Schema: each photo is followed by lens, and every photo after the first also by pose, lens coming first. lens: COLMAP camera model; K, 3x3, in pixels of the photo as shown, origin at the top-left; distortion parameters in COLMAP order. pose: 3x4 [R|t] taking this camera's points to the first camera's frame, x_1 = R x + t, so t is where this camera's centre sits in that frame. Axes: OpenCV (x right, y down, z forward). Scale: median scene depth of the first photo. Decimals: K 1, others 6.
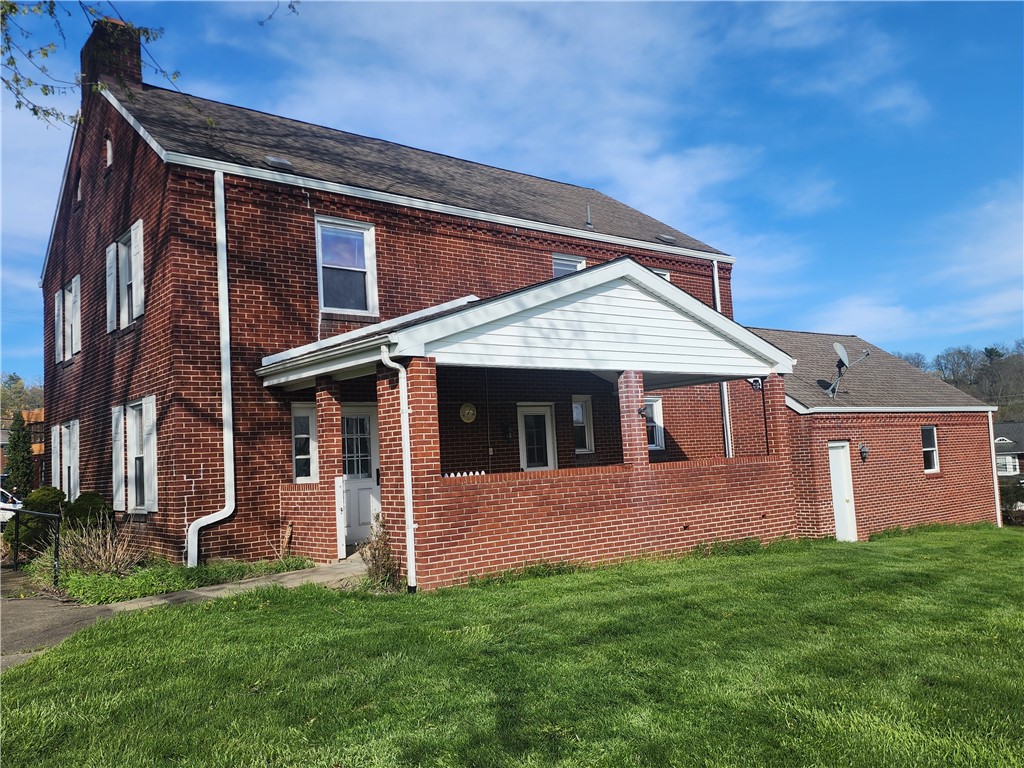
lens RADIAL K [[792.5, 0, 489.8], [0, 792.5, 402.8], [0, 0, 1]] dist [0.044649, -0.003720]
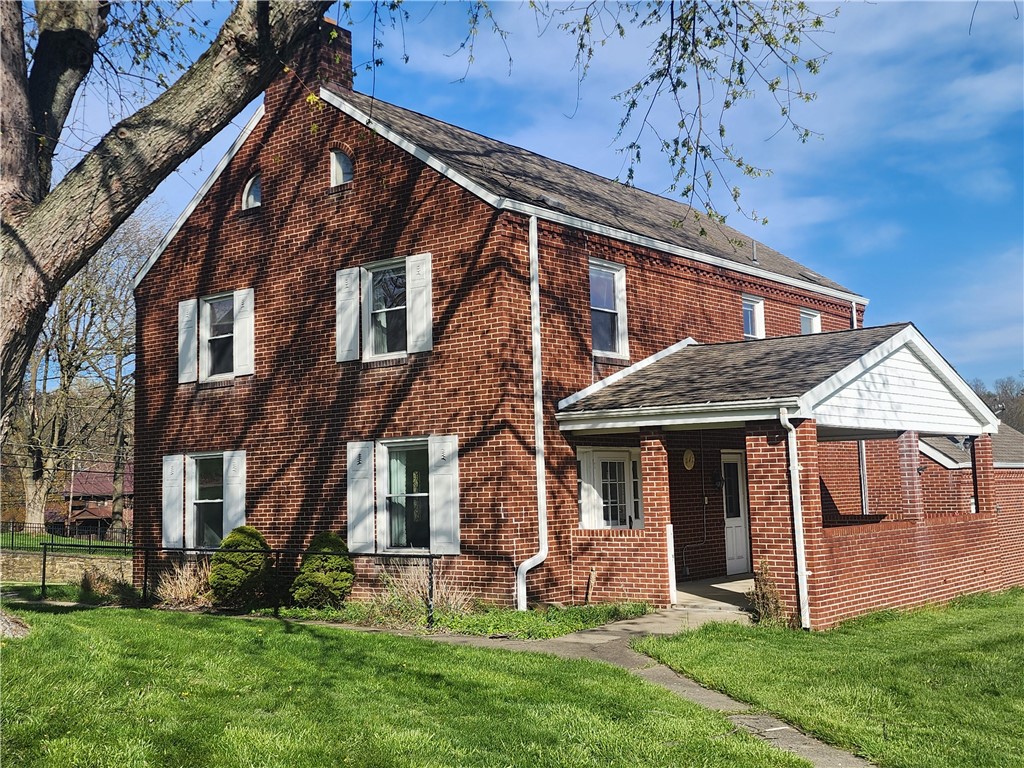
lens RADIAL K [[1028.6, 0, 510.9], [0, 1028.6, 385.9], [0, 0, 1]] dist [-0.002403, 0.000000]
pose [[0.987429, 0.048109, 0.150563, -0.549870], [-0.042445, 0.998273, -0.040605, -0.021600], [-0.152256, 0.033704, 0.987766, -0.268110]]
